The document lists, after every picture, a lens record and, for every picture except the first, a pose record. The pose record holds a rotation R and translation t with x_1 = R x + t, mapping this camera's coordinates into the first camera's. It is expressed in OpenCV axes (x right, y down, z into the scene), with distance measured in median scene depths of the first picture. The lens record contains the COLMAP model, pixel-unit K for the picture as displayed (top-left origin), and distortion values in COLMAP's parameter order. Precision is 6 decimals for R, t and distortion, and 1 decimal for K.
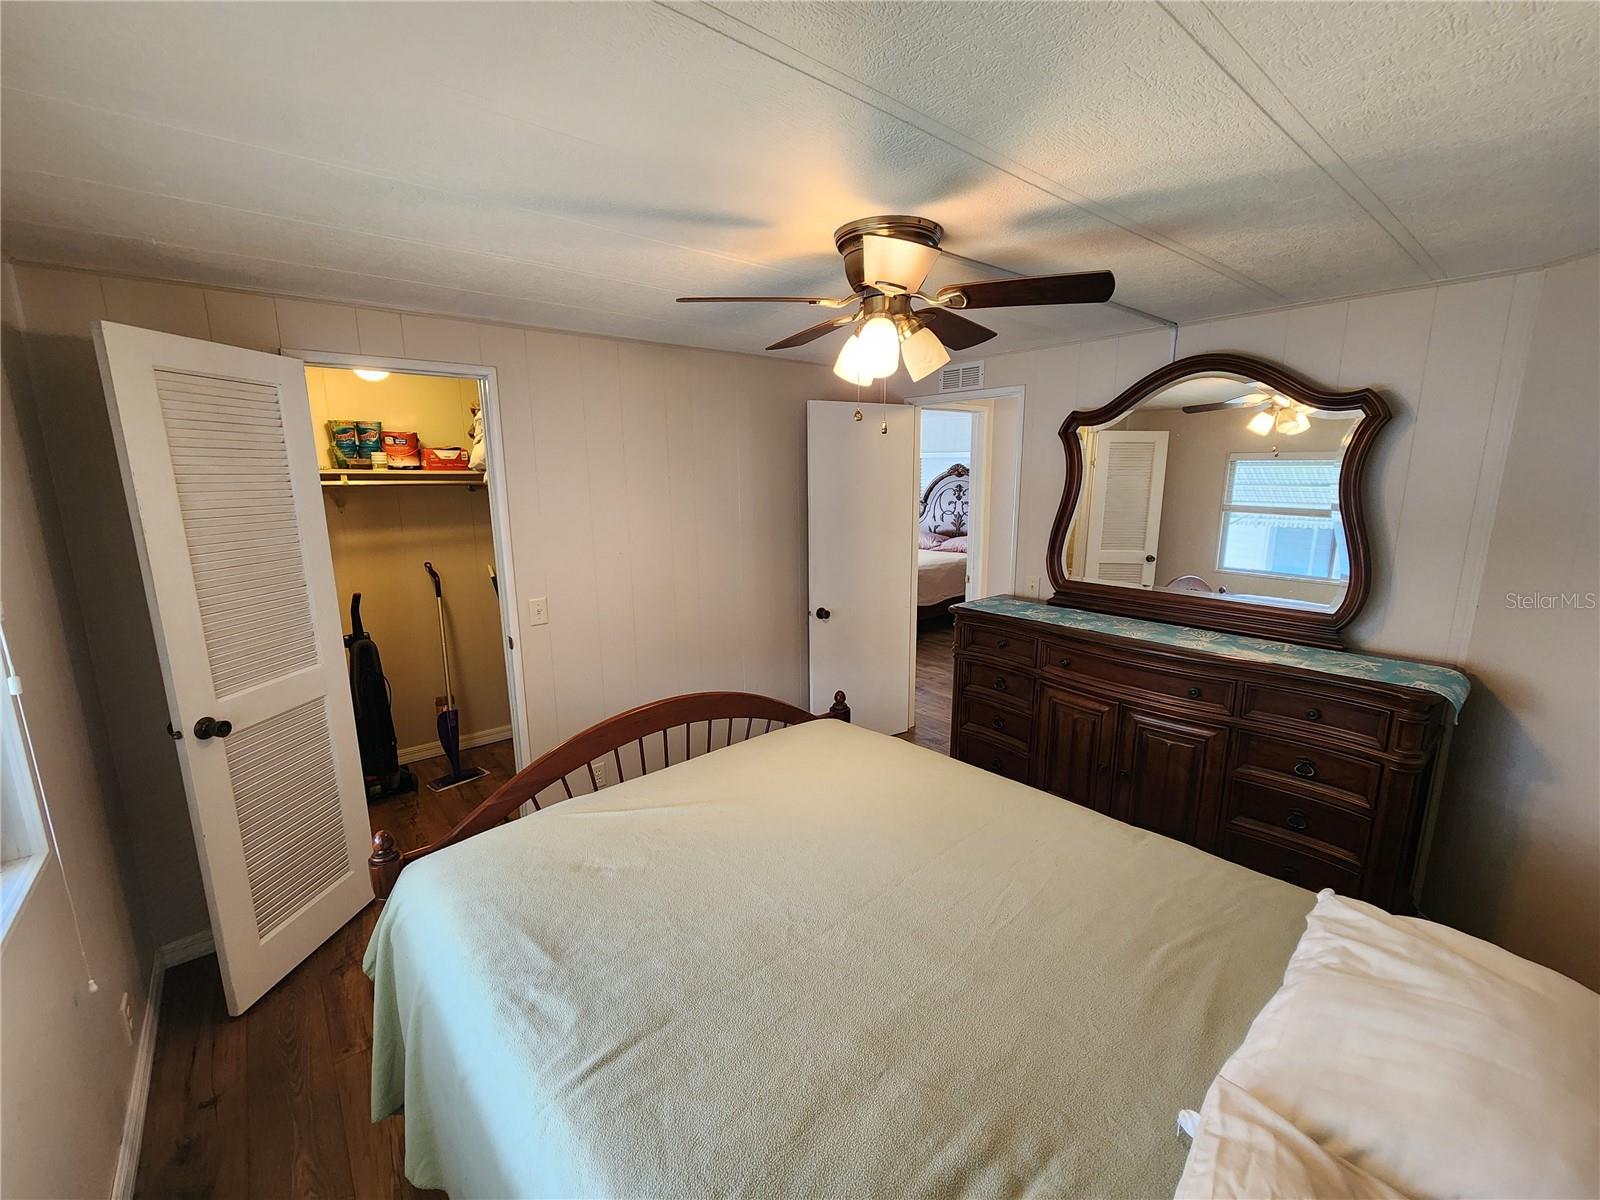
lens RADIAL K [[658.4, 0, 802.4], [0, 658.4, 600.2], [0, 0, 1]] dist [-0.000544, 0.000775]
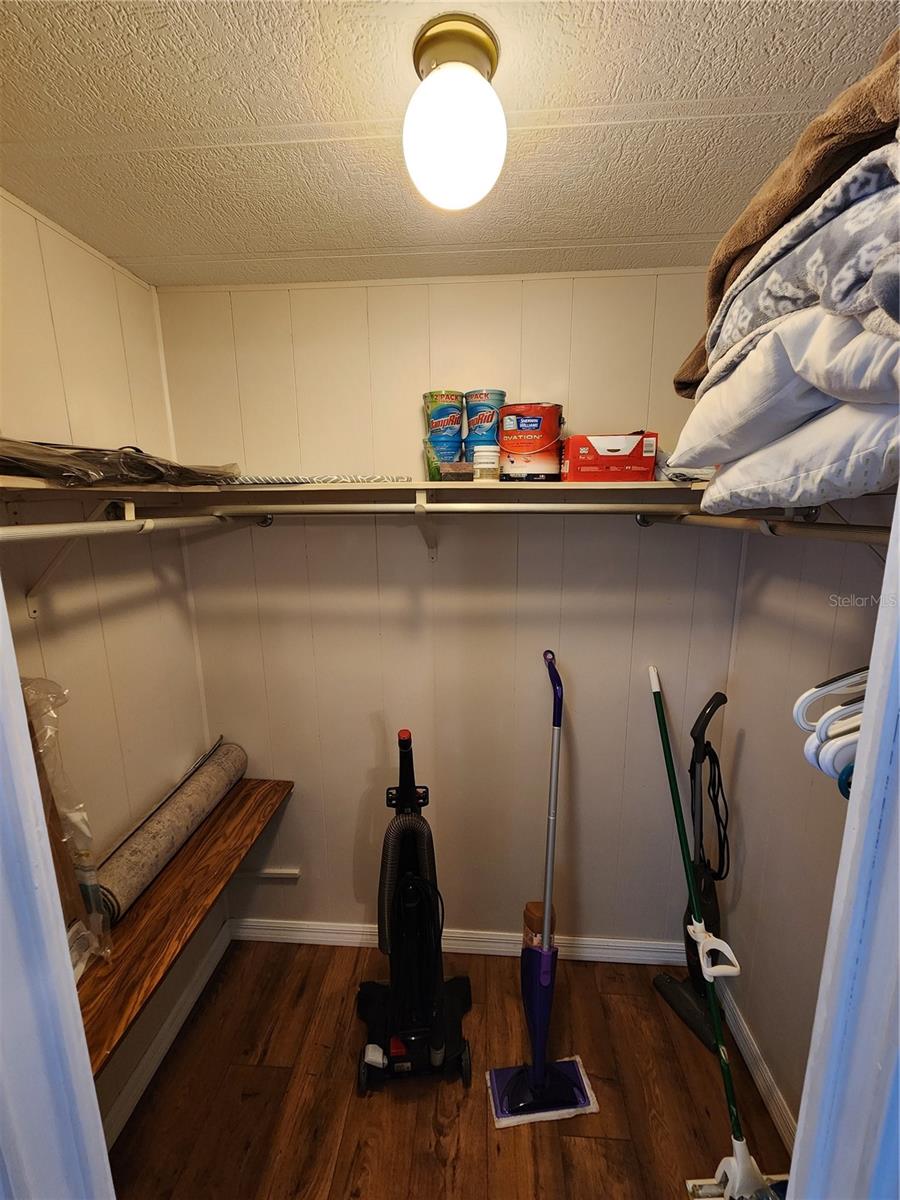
lens RADIAL K [[488.6, 0, 454.0], [0, 488.6, 598.7], [0, 0, 1]] dist [-0.000650, 0.000527]
pose [[0.724780, 0.132022, -0.676213, -0.384079], [-0.127960, 0.990187, 0.056170, -0.123880], [0.676993, 0.045817, 0.734562, 0.694639]]
